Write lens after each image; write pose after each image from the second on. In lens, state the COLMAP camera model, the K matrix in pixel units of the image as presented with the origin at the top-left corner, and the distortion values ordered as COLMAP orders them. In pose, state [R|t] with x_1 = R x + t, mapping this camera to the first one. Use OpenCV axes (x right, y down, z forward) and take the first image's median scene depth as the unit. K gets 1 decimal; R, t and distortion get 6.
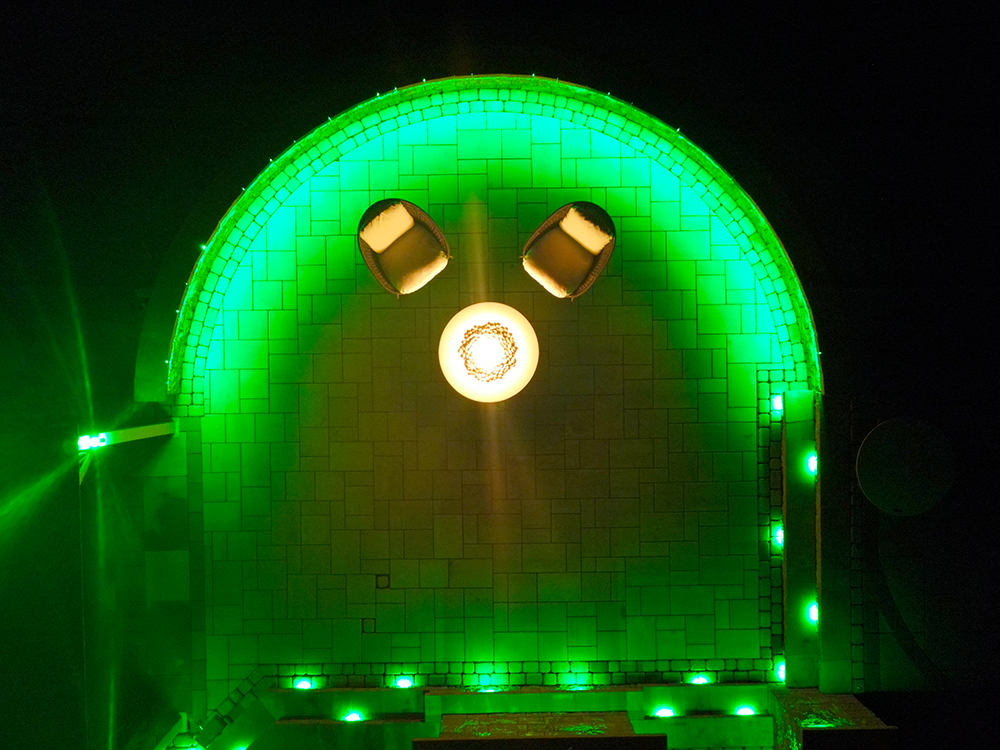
lens RADIAL K [[676.2, 0, 500.0], [0, 676.2, 375.0], [0, 0, 1]] dist [0.004409, 0.003207]
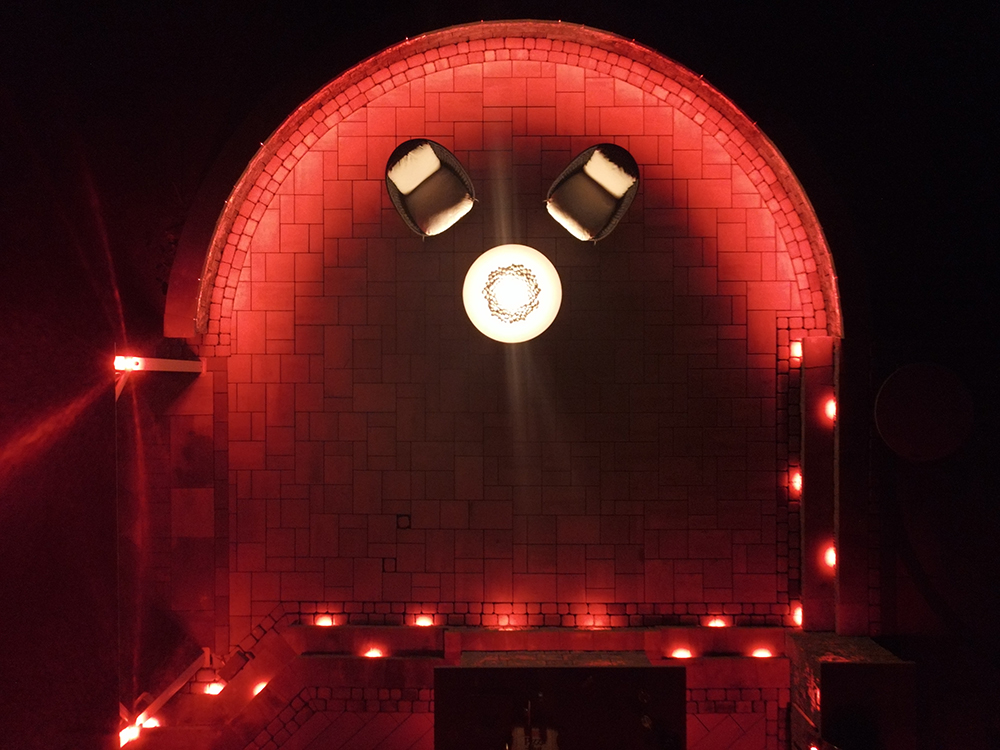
lens RADIAL K [[676.2, 0, 500.0], [0, 676.2, 375.0], [0, 0, 1]] dist [0.004409, 0.003207]
pose [[0.999898, 0.012083, -0.007585, -0.024603], [-0.012134, 0.999905, -0.006612, 0.090975], [0.007504, 0.006703, 0.999949, -0.013422]]
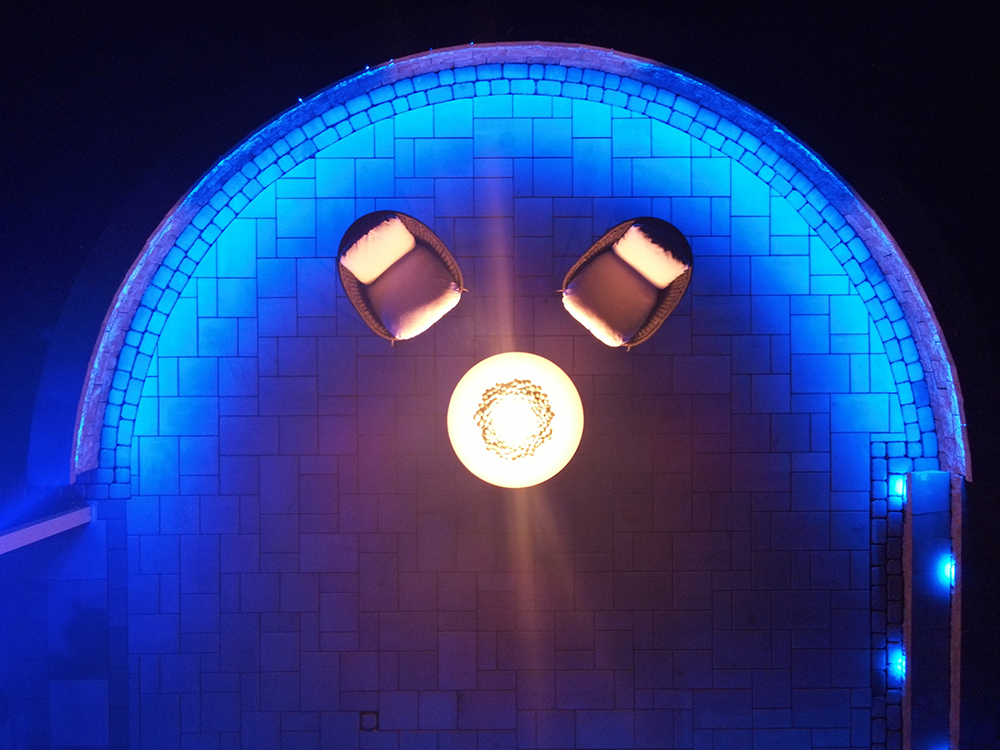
lens RADIAL K [[676.2, 0, 500.0], [0, 676.2, 375.0], [0, 0, 1]] dist [0.004409, 0.003207]
pose [[0.999950, 0.007475, 0.006663, -0.036866], [-0.007478, 0.999972, 0.000387, -0.078794], [-0.006660, -0.000437, 0.999978, 0.251705]]
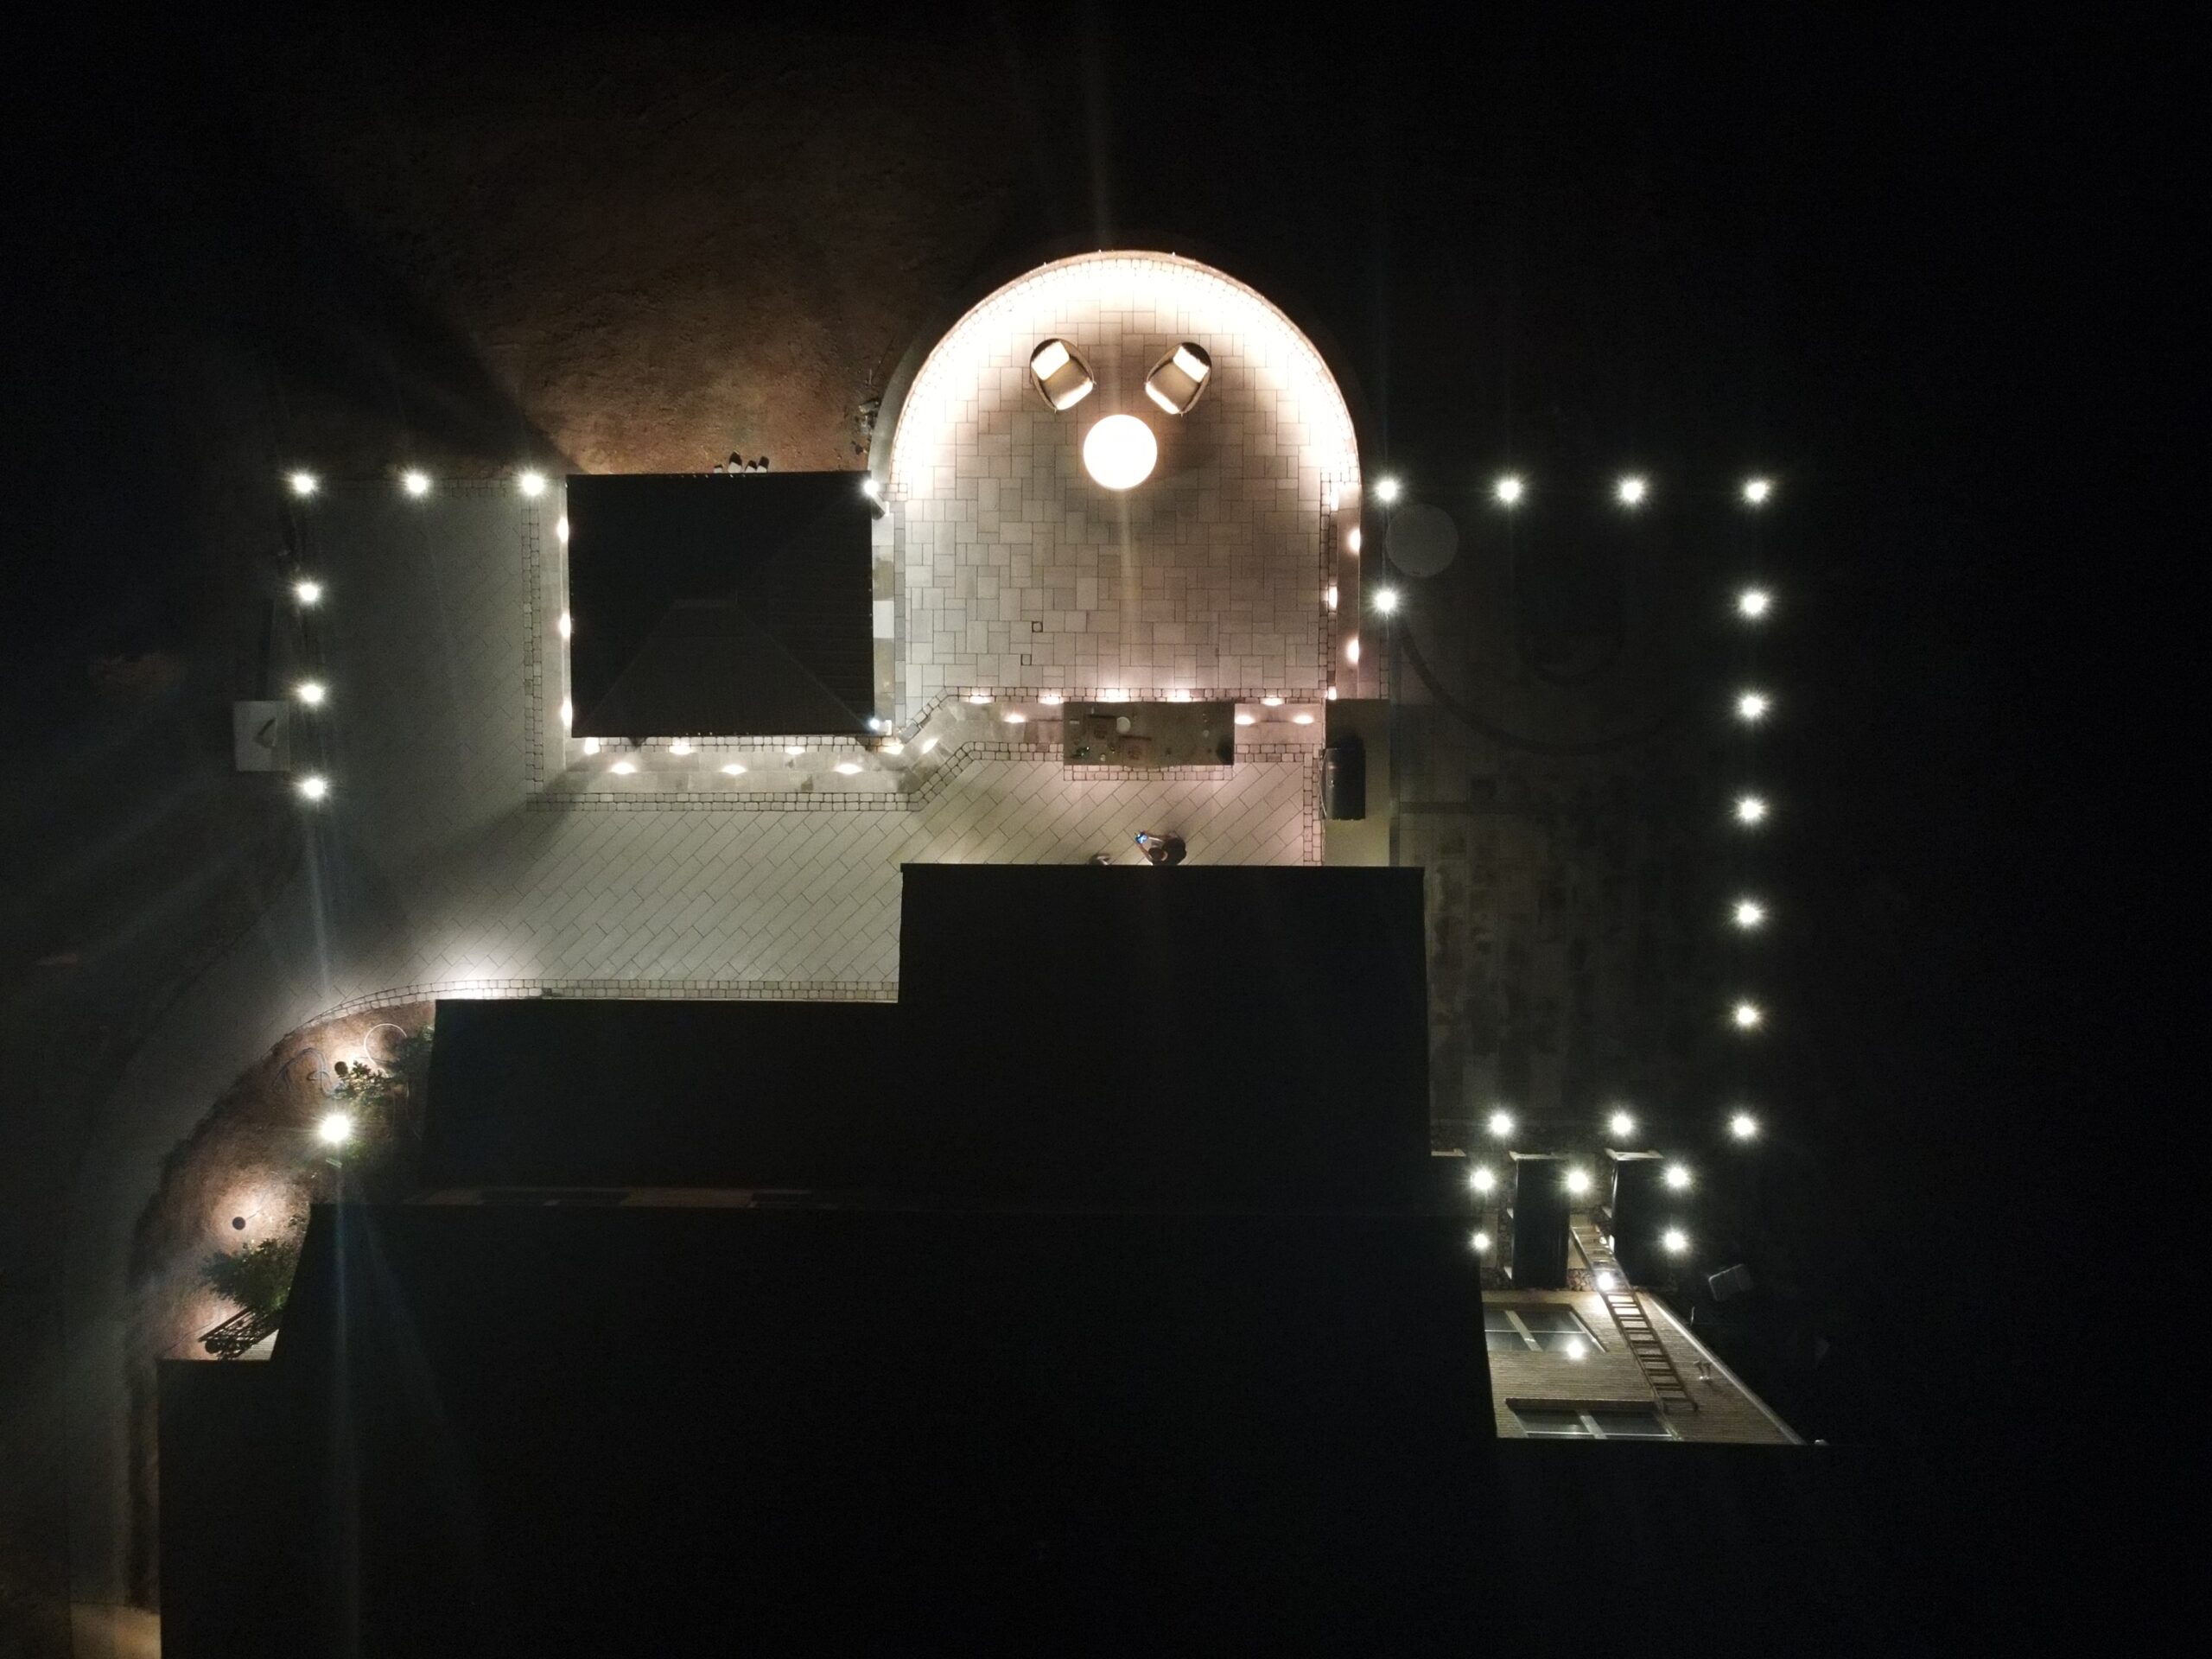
lens RADIAL K [[1548.3, 0, 1101.6], [0, 1548.3, 794.8], [0, 0, 1]] dist [0.001283, 0.001663]
pose [[0.999354, 0.021142, -0.029046, 0.049982], [-0.020820, 0.999719, 0.011350, 0.603339], [0.029277, -0.010738, 0.999514, -2.075407]]
